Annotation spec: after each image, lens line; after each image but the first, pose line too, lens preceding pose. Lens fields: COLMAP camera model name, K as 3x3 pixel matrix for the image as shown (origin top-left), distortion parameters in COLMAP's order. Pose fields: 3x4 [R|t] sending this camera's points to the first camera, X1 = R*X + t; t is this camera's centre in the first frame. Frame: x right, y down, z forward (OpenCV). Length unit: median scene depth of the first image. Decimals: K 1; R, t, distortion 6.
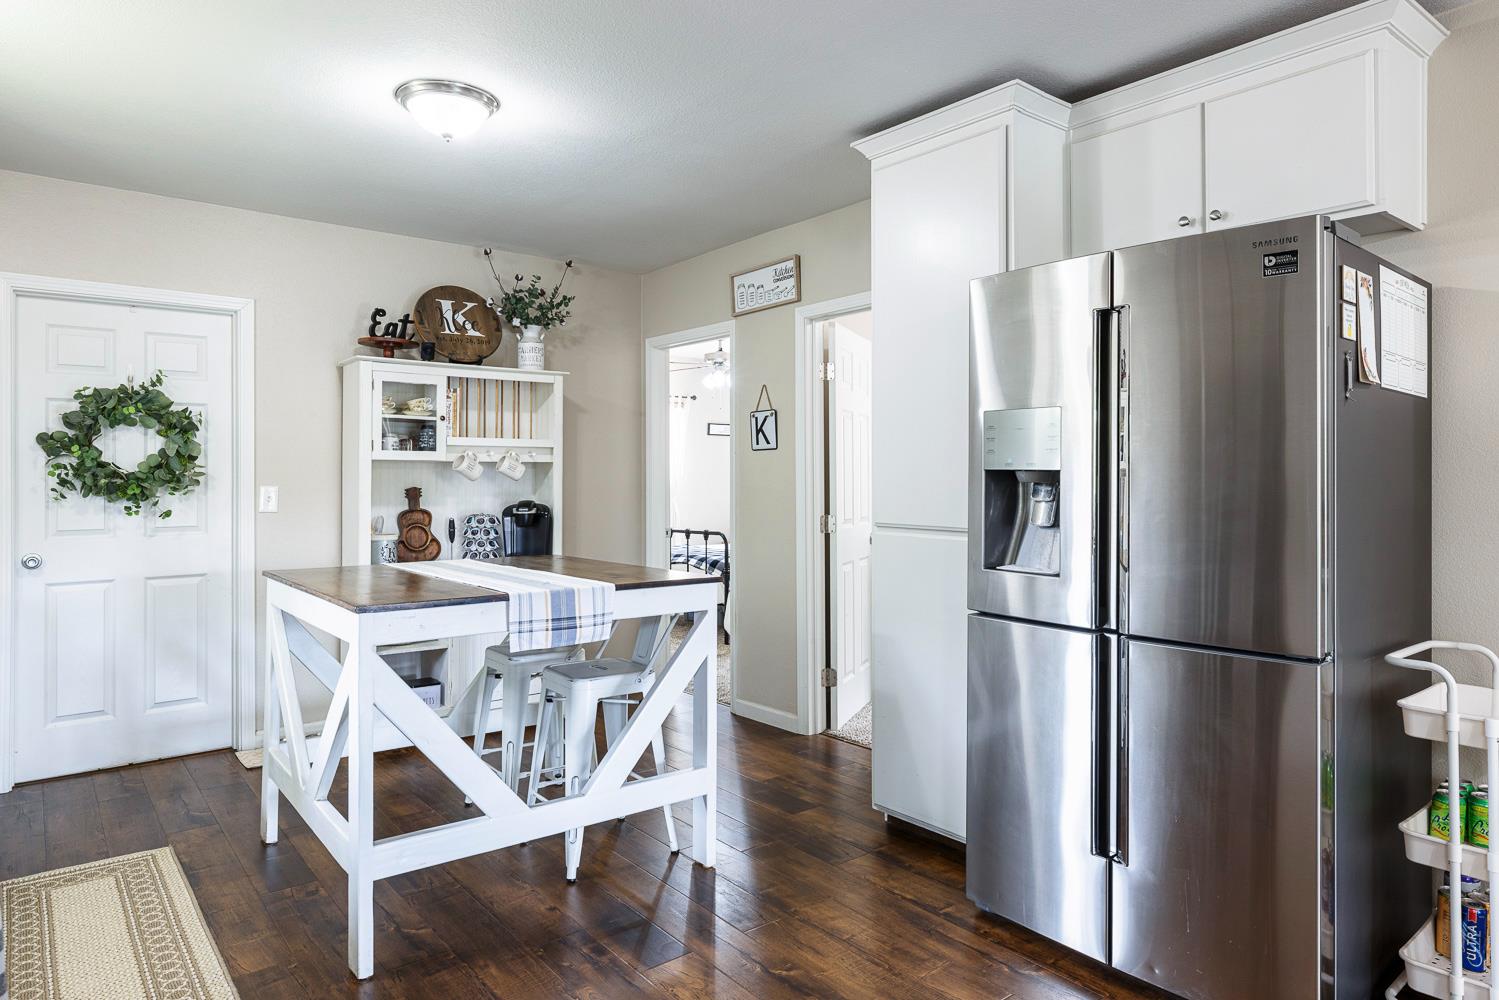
lens RADIAL K [[913.2, 0, 753.0], [0, 913.2, 459.3], [0, 0, 1]] dist [-0.008090, 0.007326]
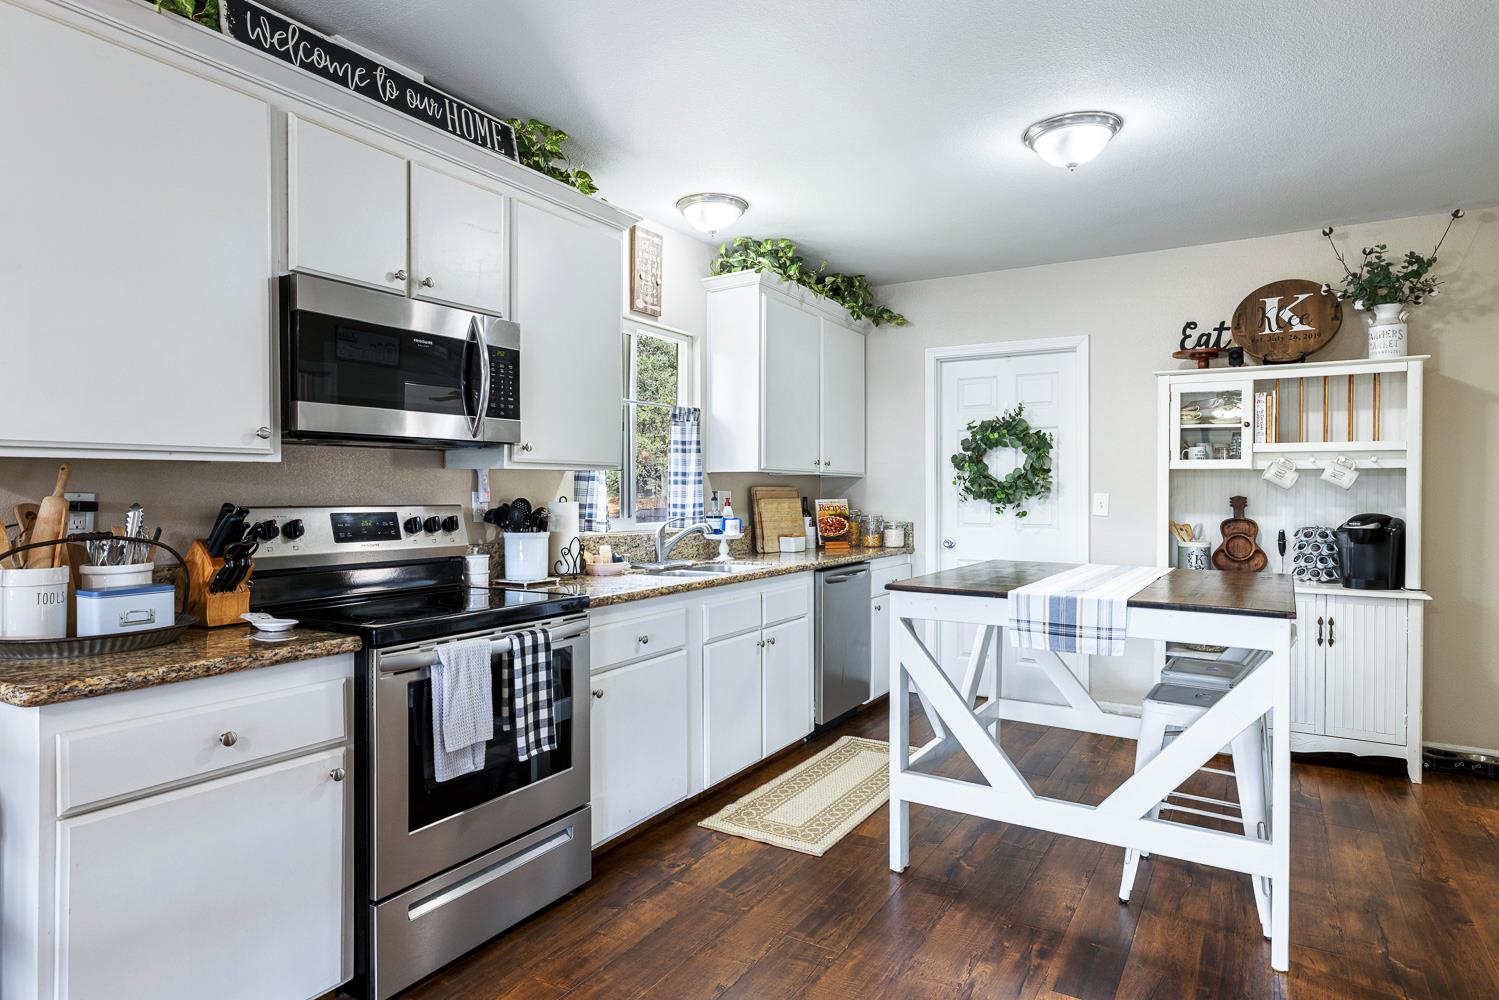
lens RADIAL K [[845.2, 0, 751.0], [0, 845.2, 494.2], [0, 0, 1]] dist [0.001875, -0.000788]
pose [[0.343097, 0.011068, -0.939235, 0.329663], [0.016033, 0.999716, 0.017638, 0.004416], [0.939163, -0.021111, 0.342822, 0.212783]]
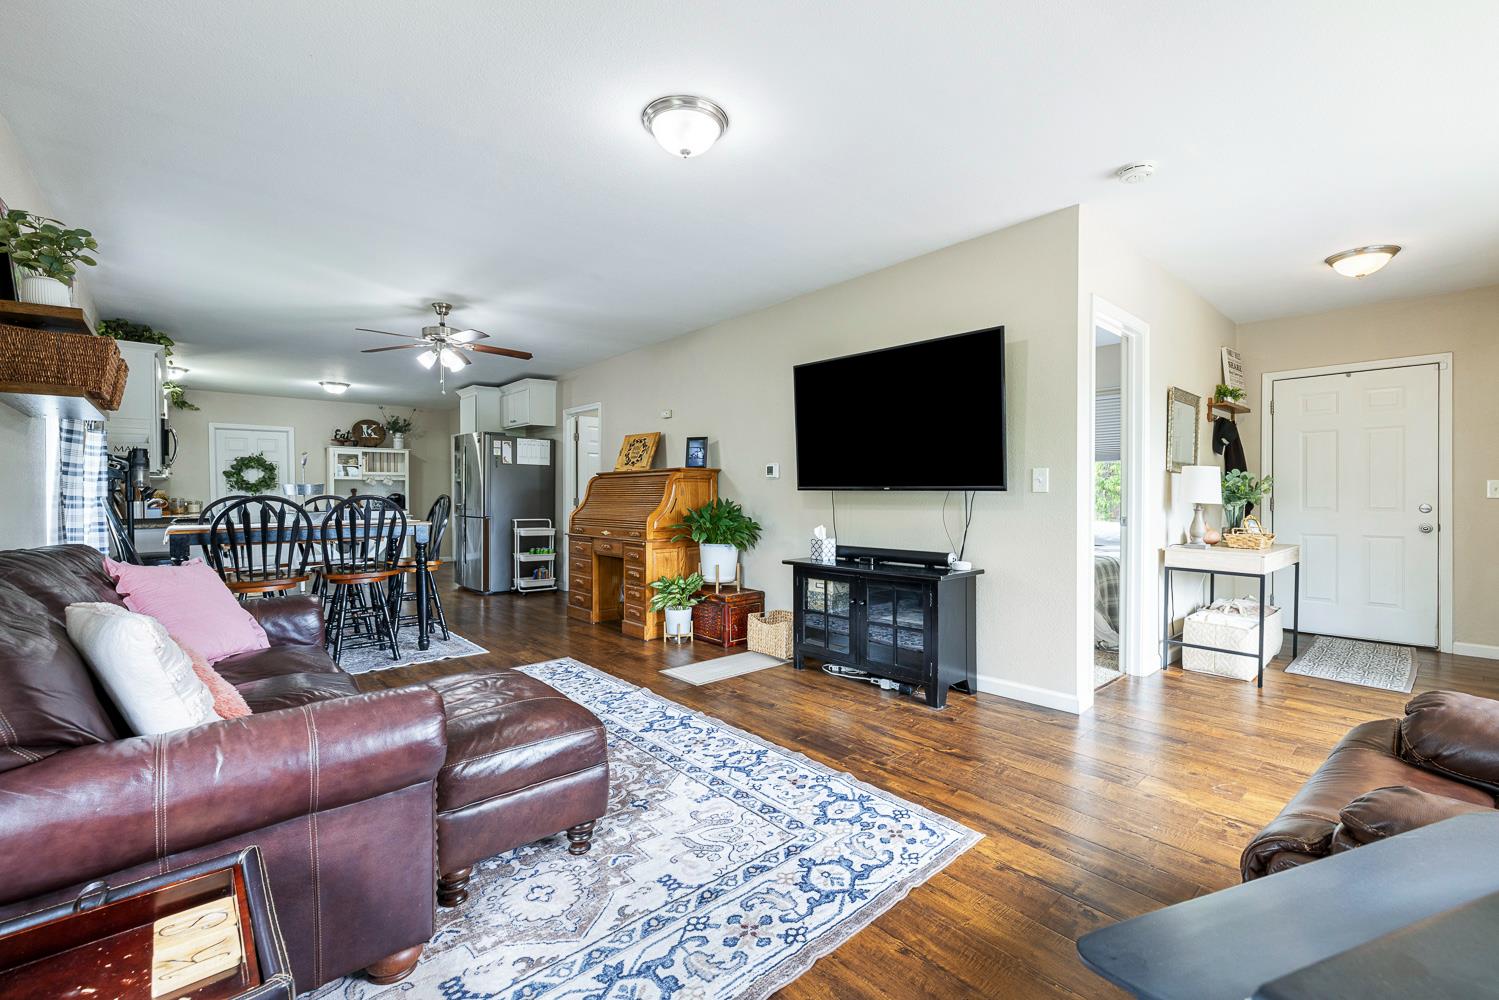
lens RADIAL K [[633.7, 0, 739.5], [0, 633.7, 497.2], [0, 0, 1]] dist [0.005788, -0.001127]
pose [[0.999465, -0.000348, 0.032716, 0.880988], [-0.000513, 0.999654, 0.026306, 0.003493], [-0.032714, -0.026309, 0.999118, -1.192403]]
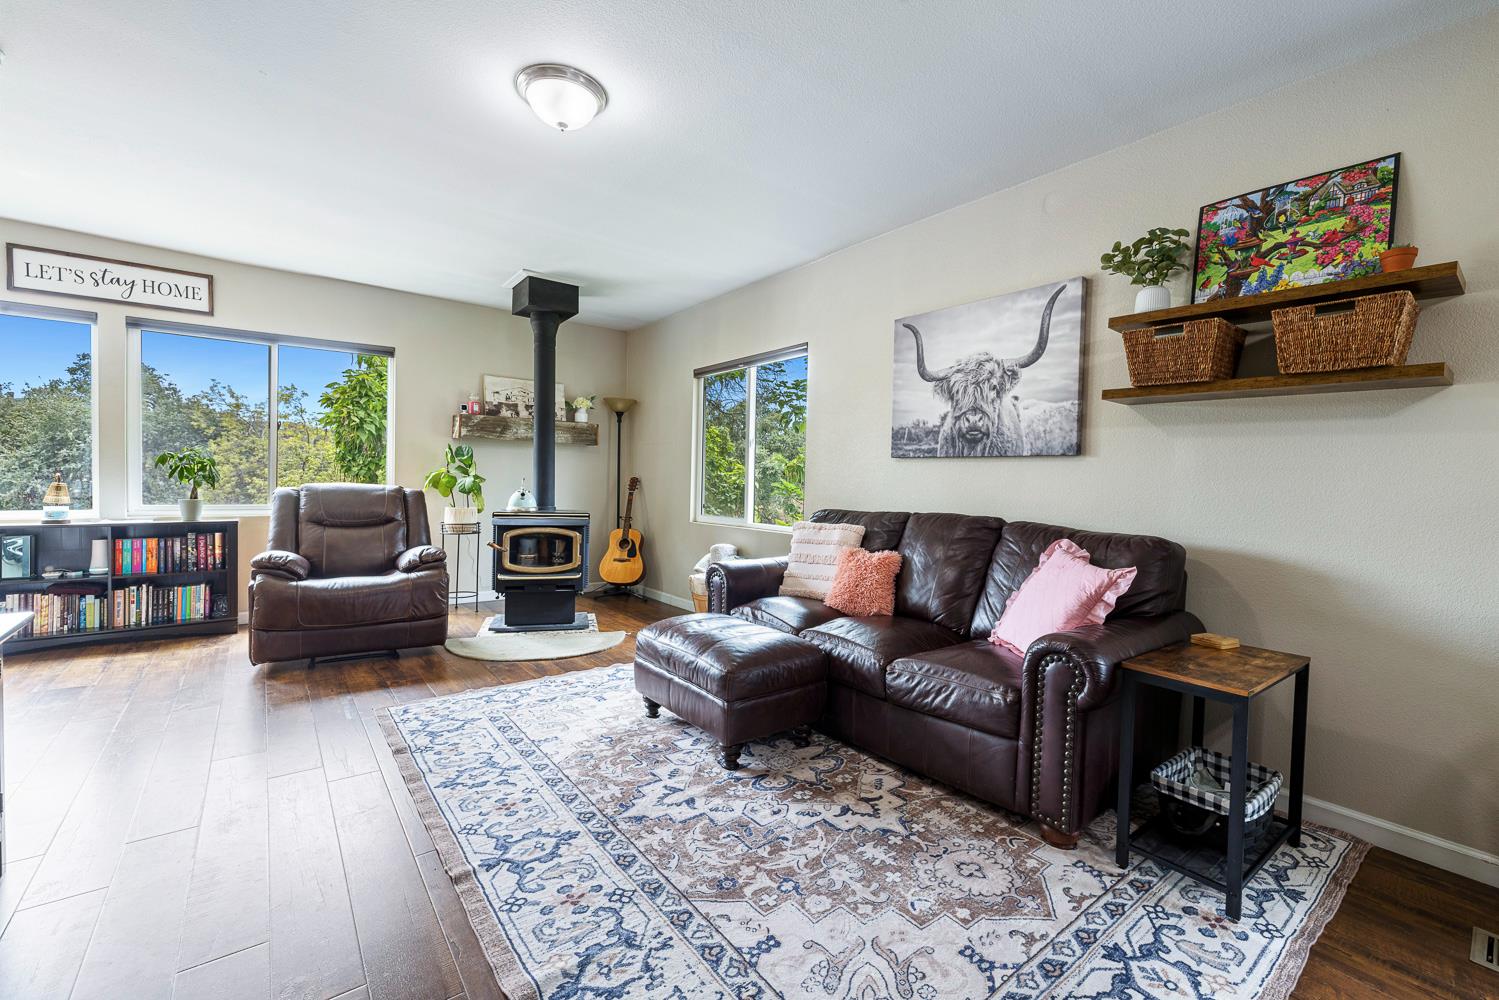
lens RADIAL K [[633.7, 0, 743.0], [0, 633.7, 481.3], [0, 0, 1]] dist [0.005788, -0.001127]
pose [[-0.999397, -0.022858, 0.026144, 0.675682], [-0.023089, 0.999697, -0.008554, 0.022482], [-0.025940, -0.009153, -0.999622, -0.077238]]
